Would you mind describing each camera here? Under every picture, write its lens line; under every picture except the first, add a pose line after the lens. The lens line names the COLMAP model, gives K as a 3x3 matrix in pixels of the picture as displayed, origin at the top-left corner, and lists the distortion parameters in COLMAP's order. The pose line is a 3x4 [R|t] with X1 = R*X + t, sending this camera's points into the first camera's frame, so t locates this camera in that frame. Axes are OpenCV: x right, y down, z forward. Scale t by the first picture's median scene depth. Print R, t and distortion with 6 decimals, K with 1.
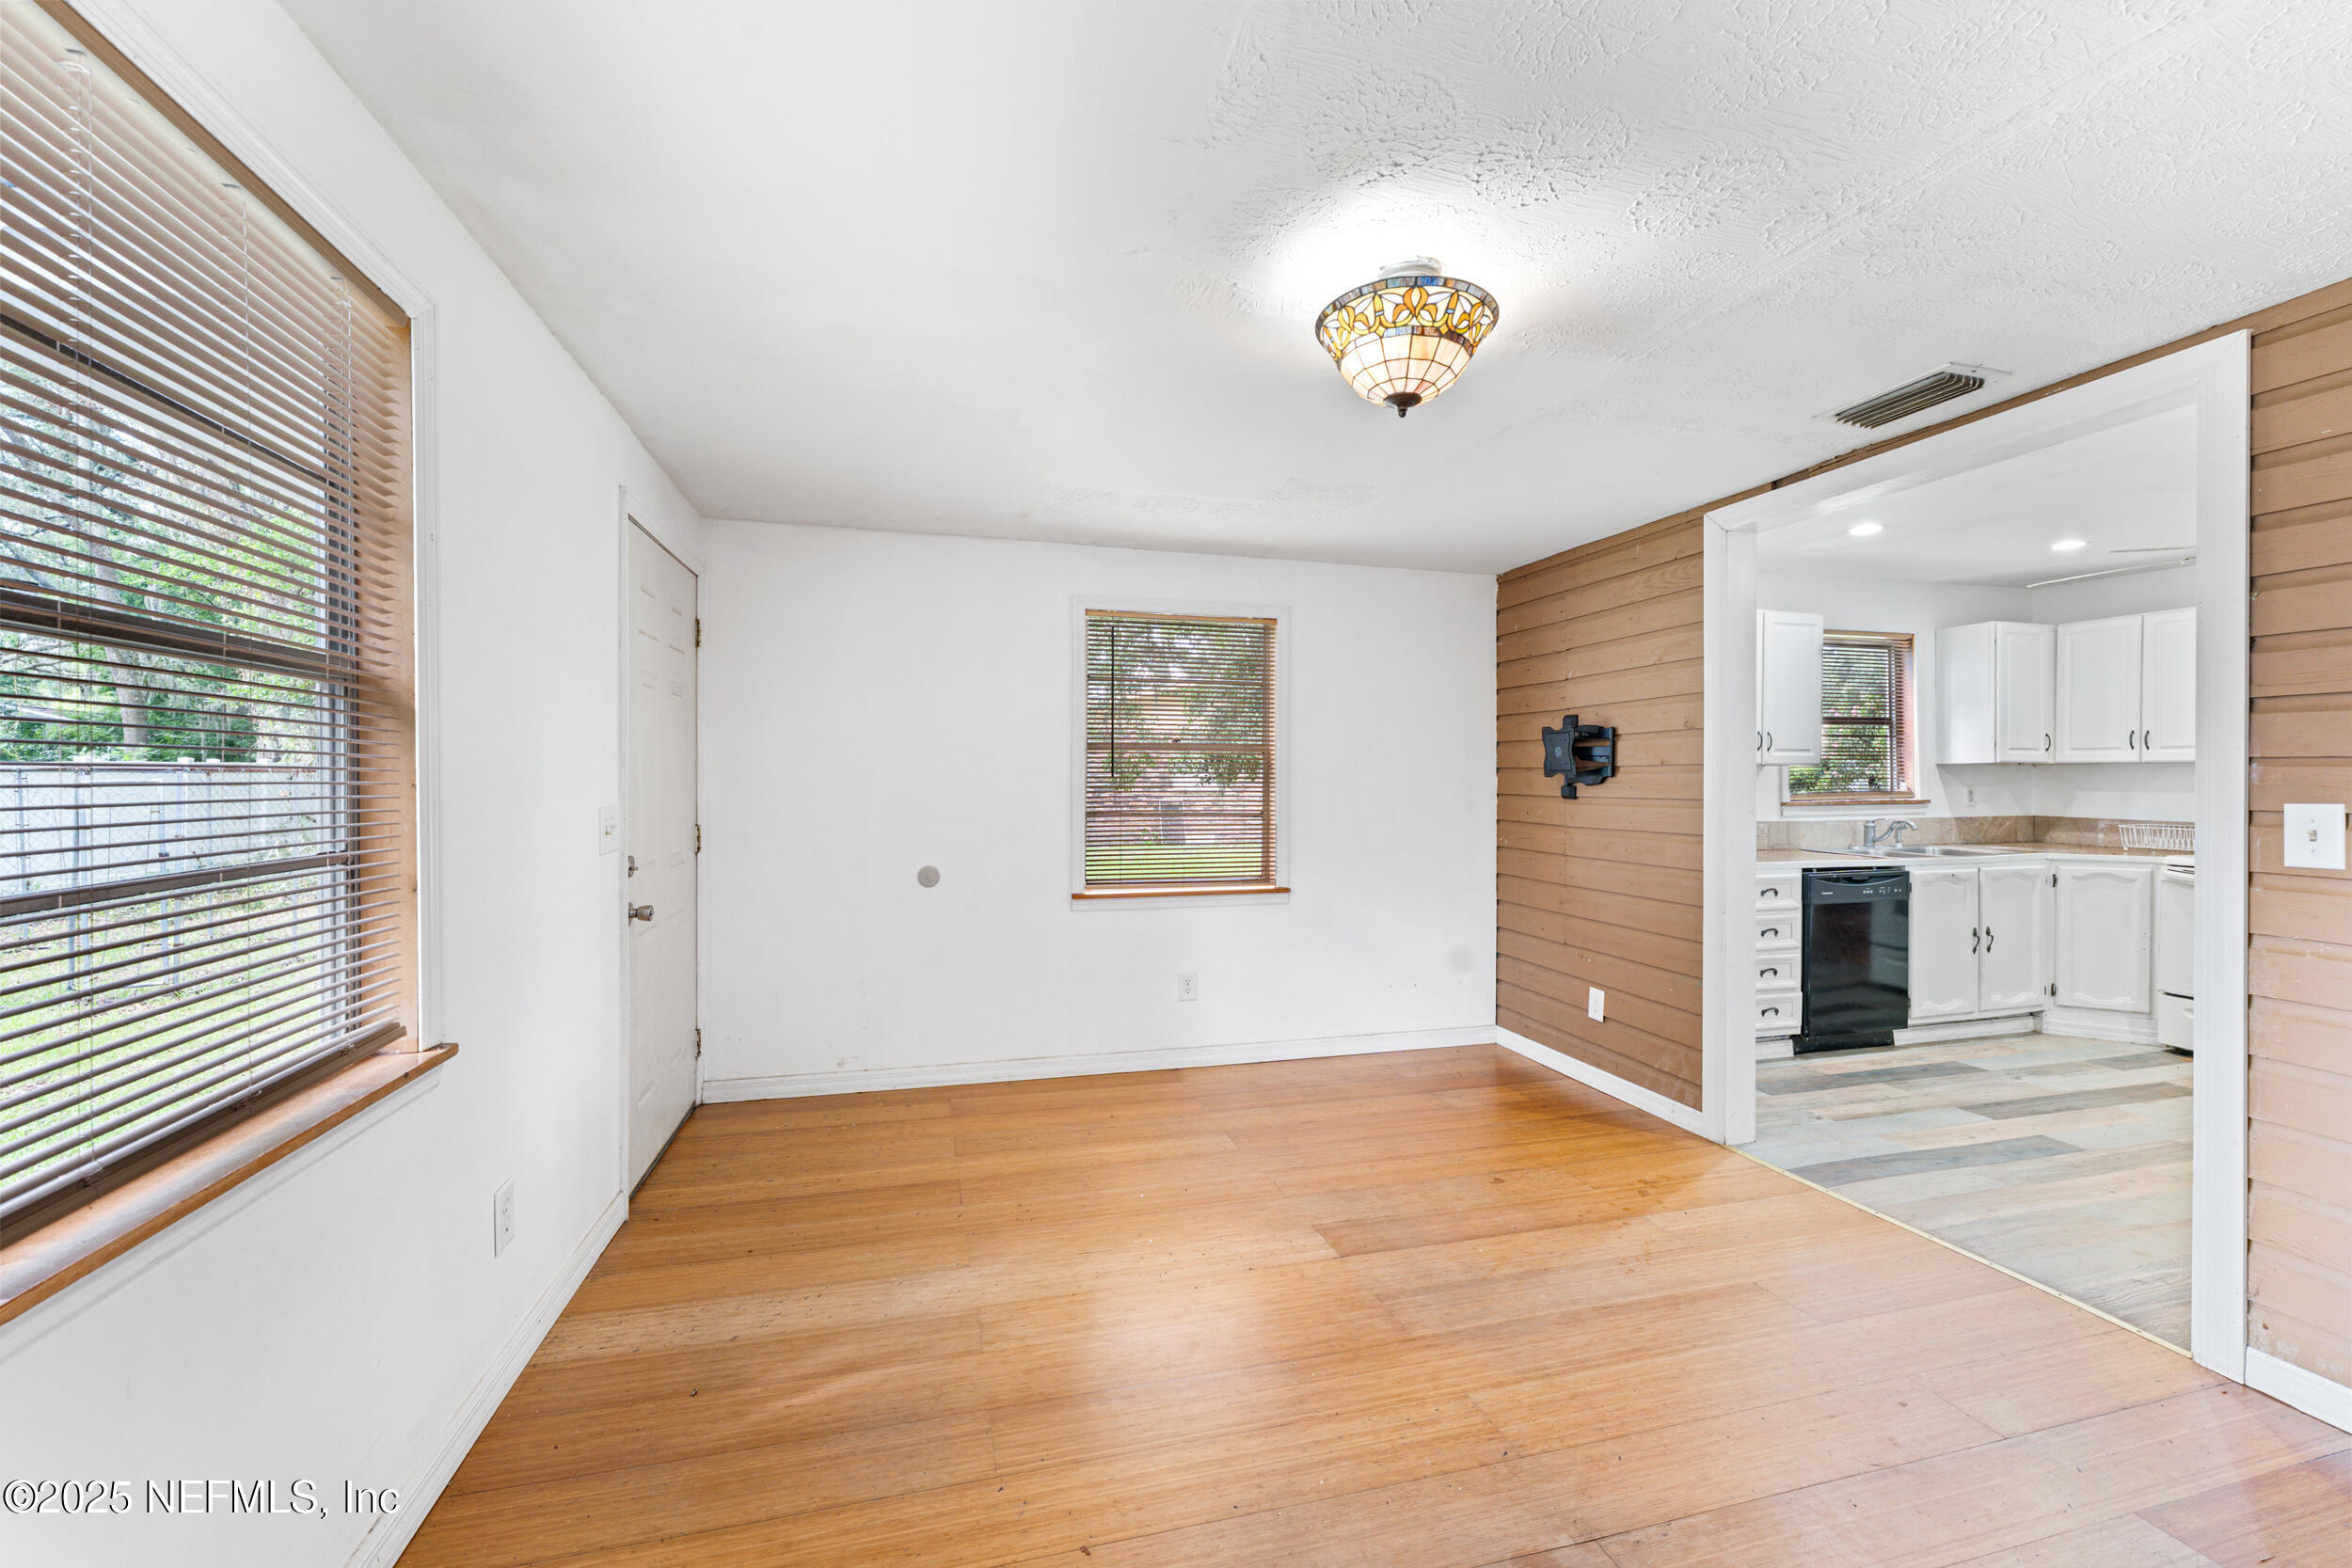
lens RADIAL K [[937.8, 0, 1169.2], [0, 937.8, 781.3], [0, 0, 1]] dist [0.000011, 0.000117]
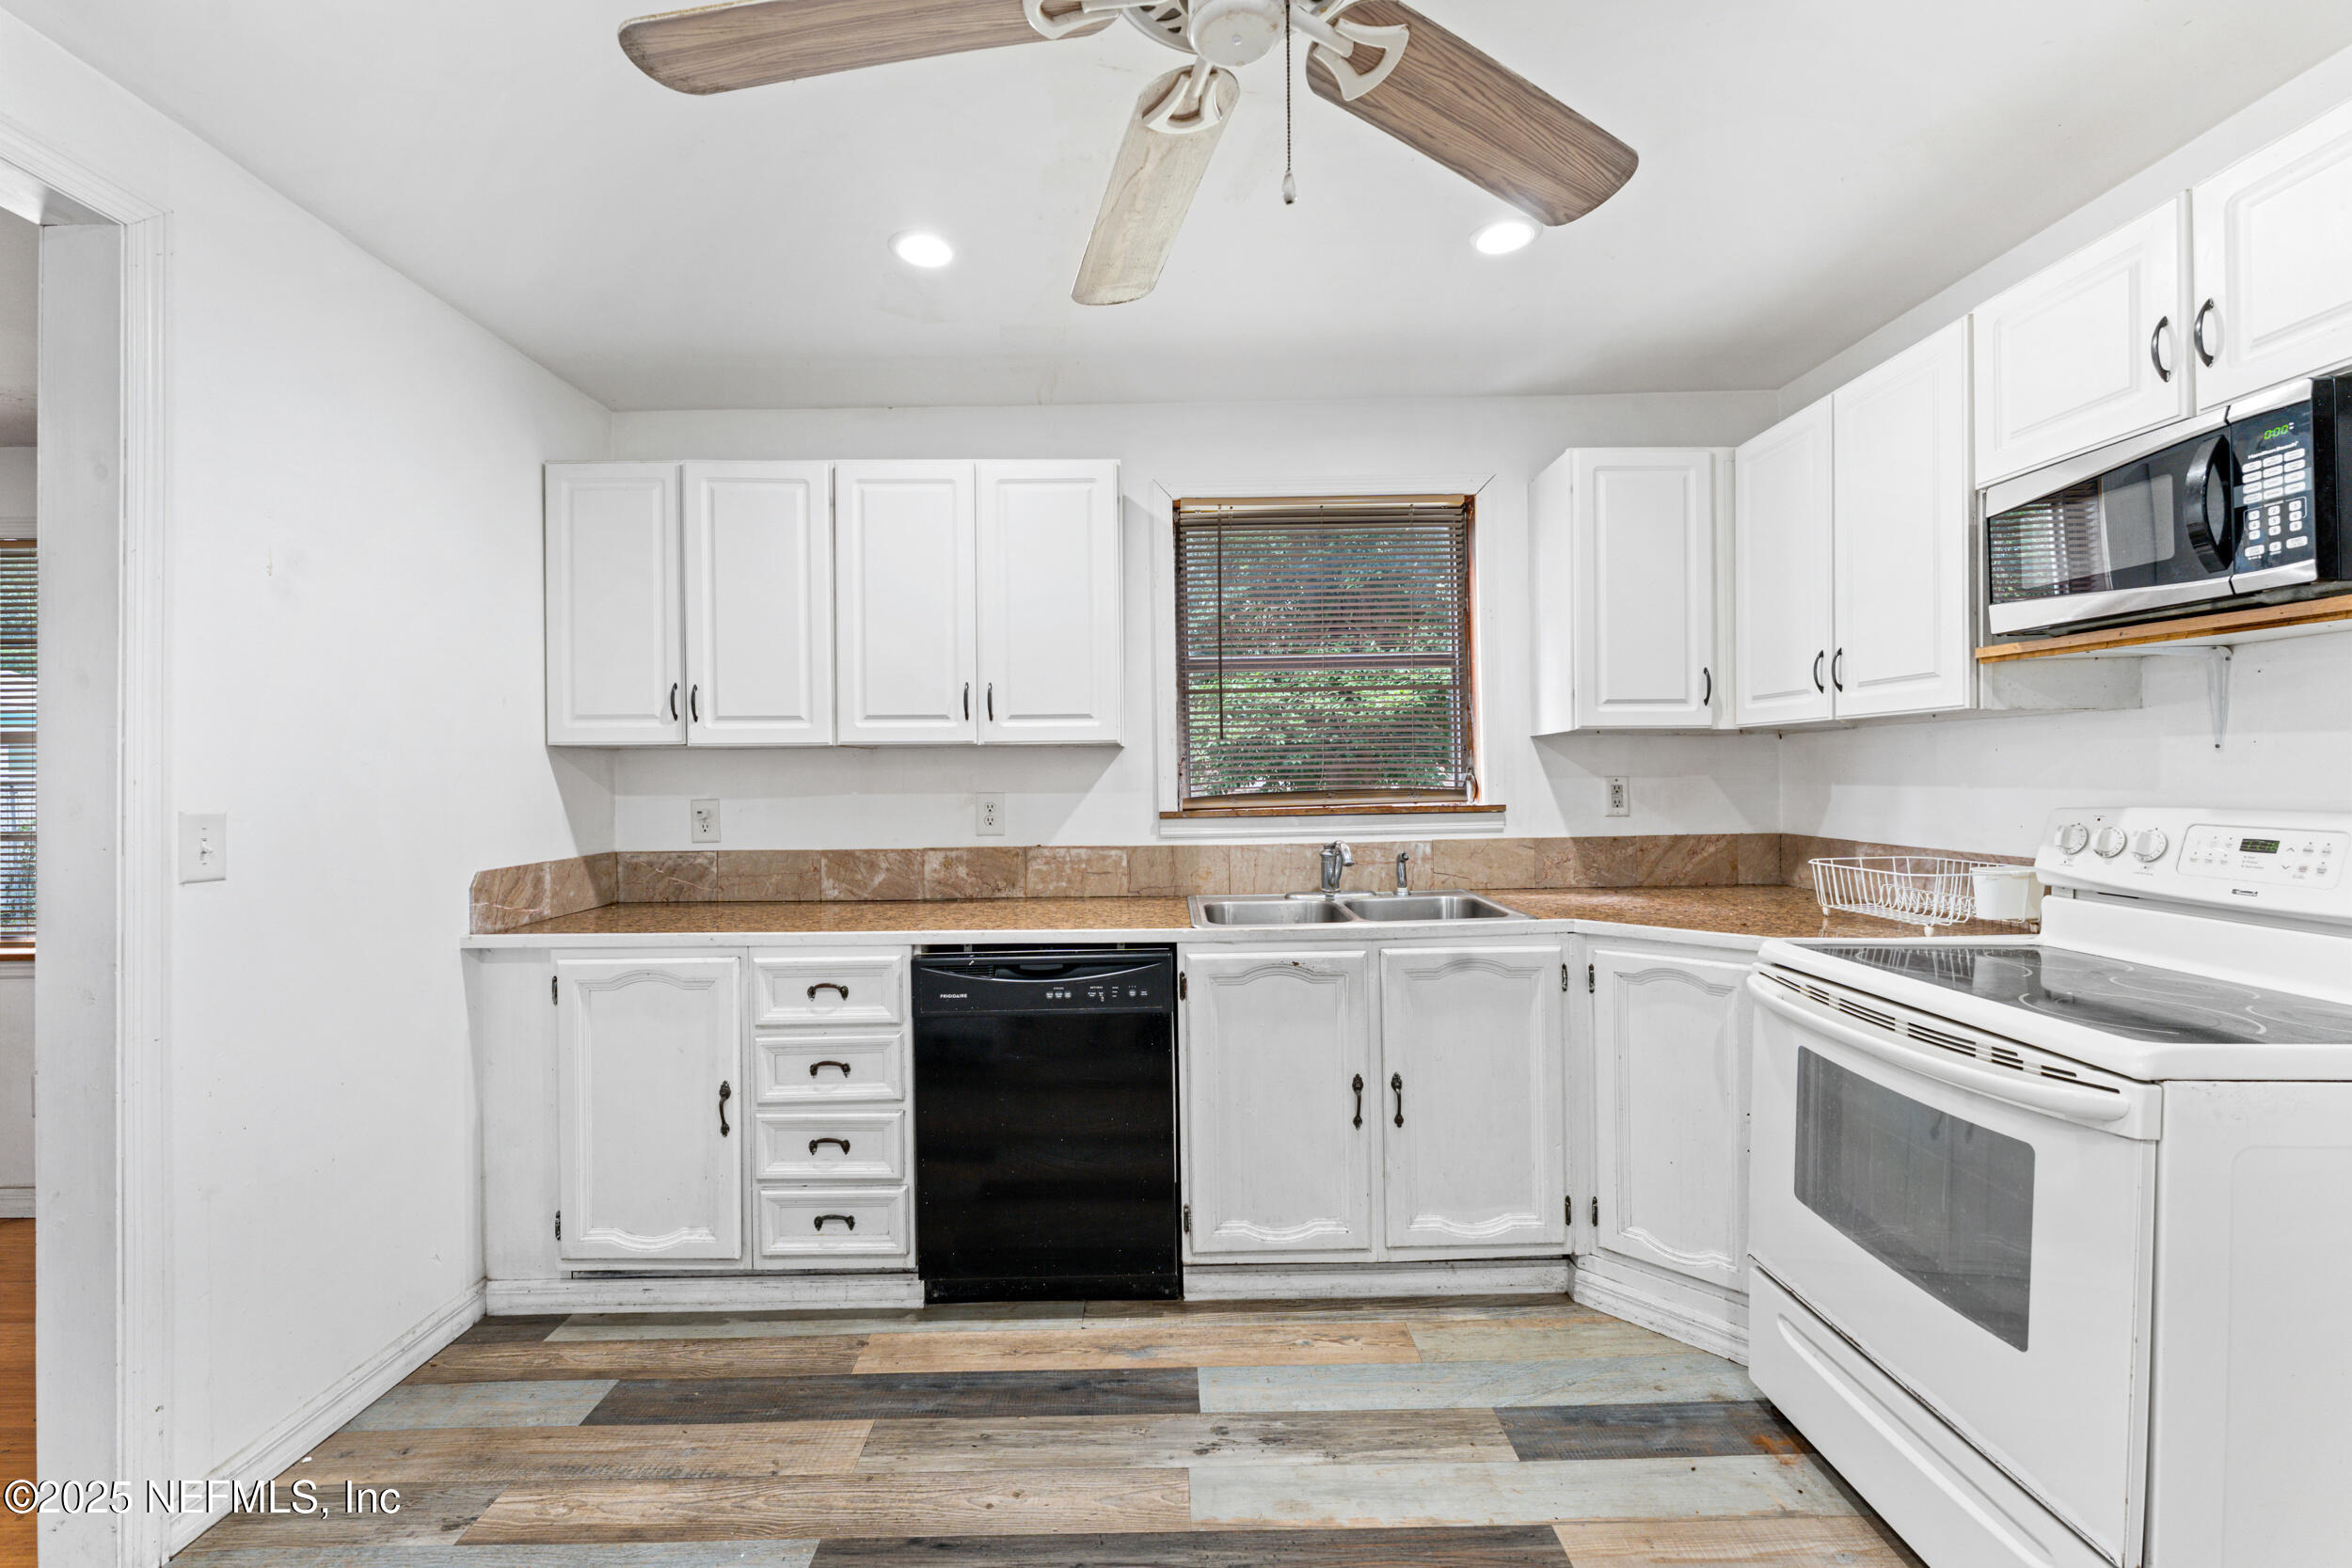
lens RADIAL K [[952.1, 0, 1170.9], [0, 952.1, 780.6], [0, 0, 1]] dist [-0.000084, -0.000031]
pose [[0.966394, -0.012044, -0.256783, 0.882748], [0.011836, 0.999927, -0.002359, 0.005960], [0.256793, -0.000760, 0.966466, 0.499605]]
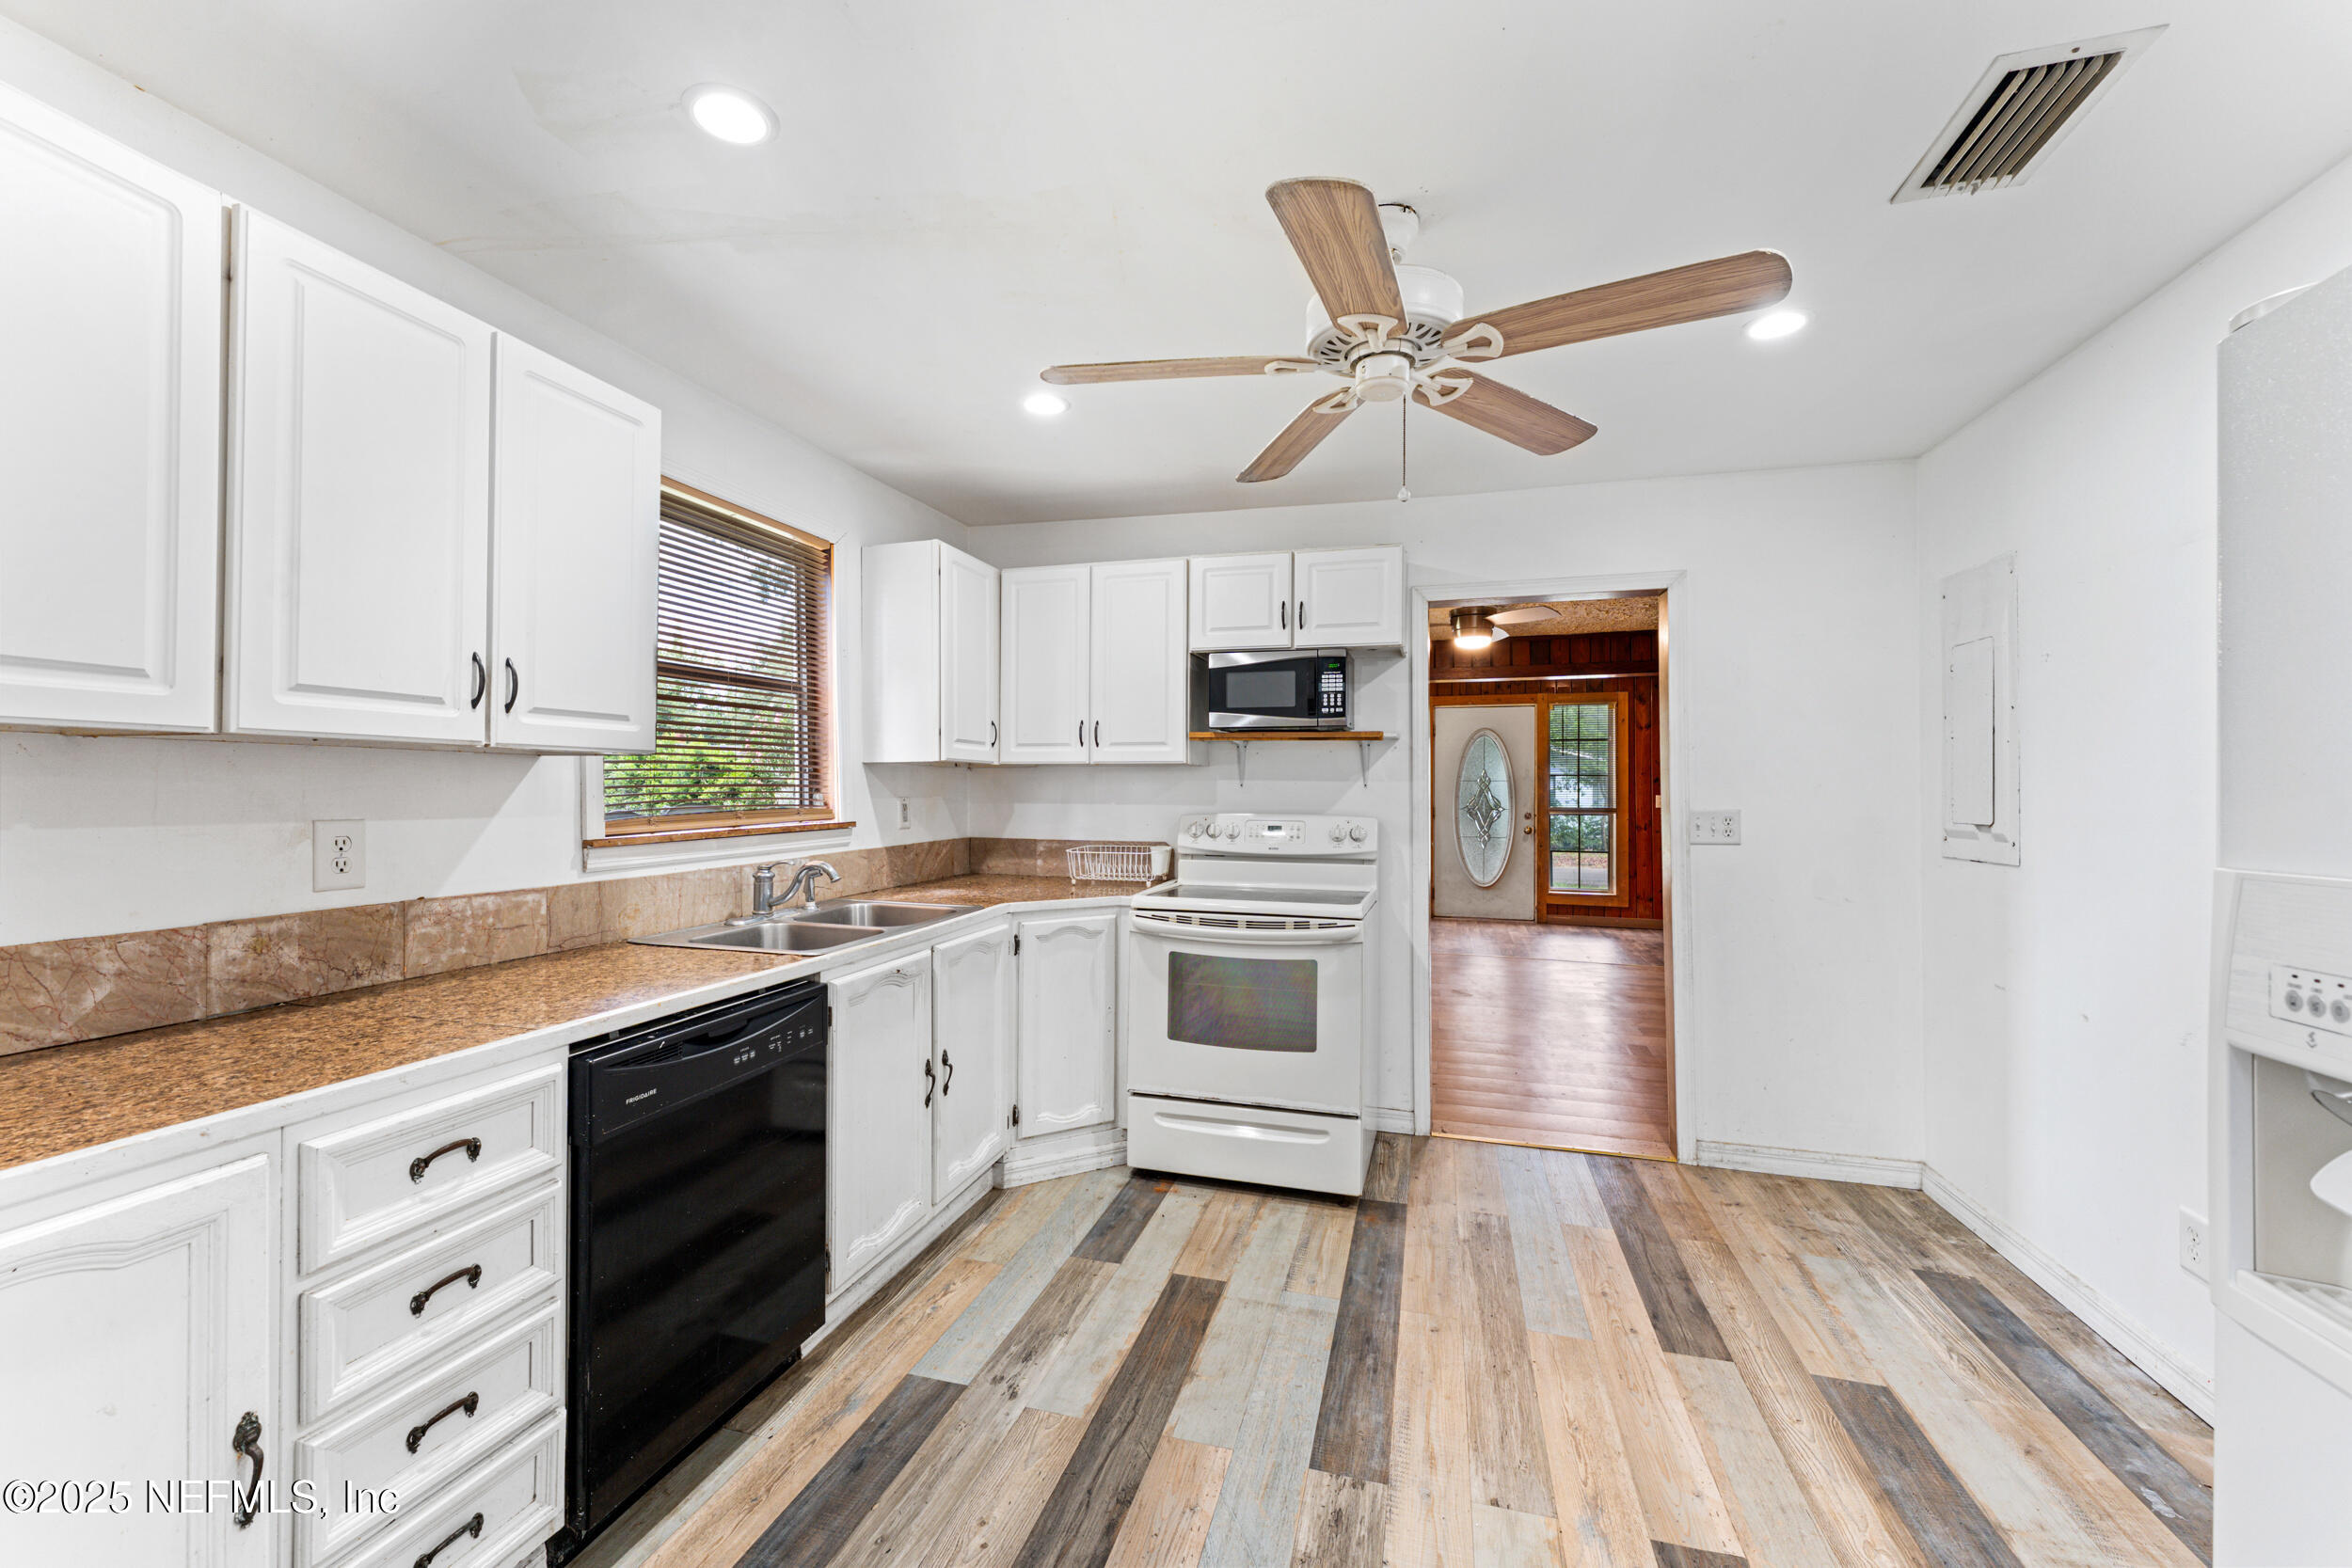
lens RADIAL K [[937.8, 0, 1169.2], [0, 937.8, 781.3], [0, 0, 1]] dist [0.000011, 0.000117]
pose [[0.522830, 0.005207, 0.852421, 0.461806], [0.004307, 0.999952, -0.008750, 0.000071], [-0.852426, 0.008246, 0.522783, 0.588070]]
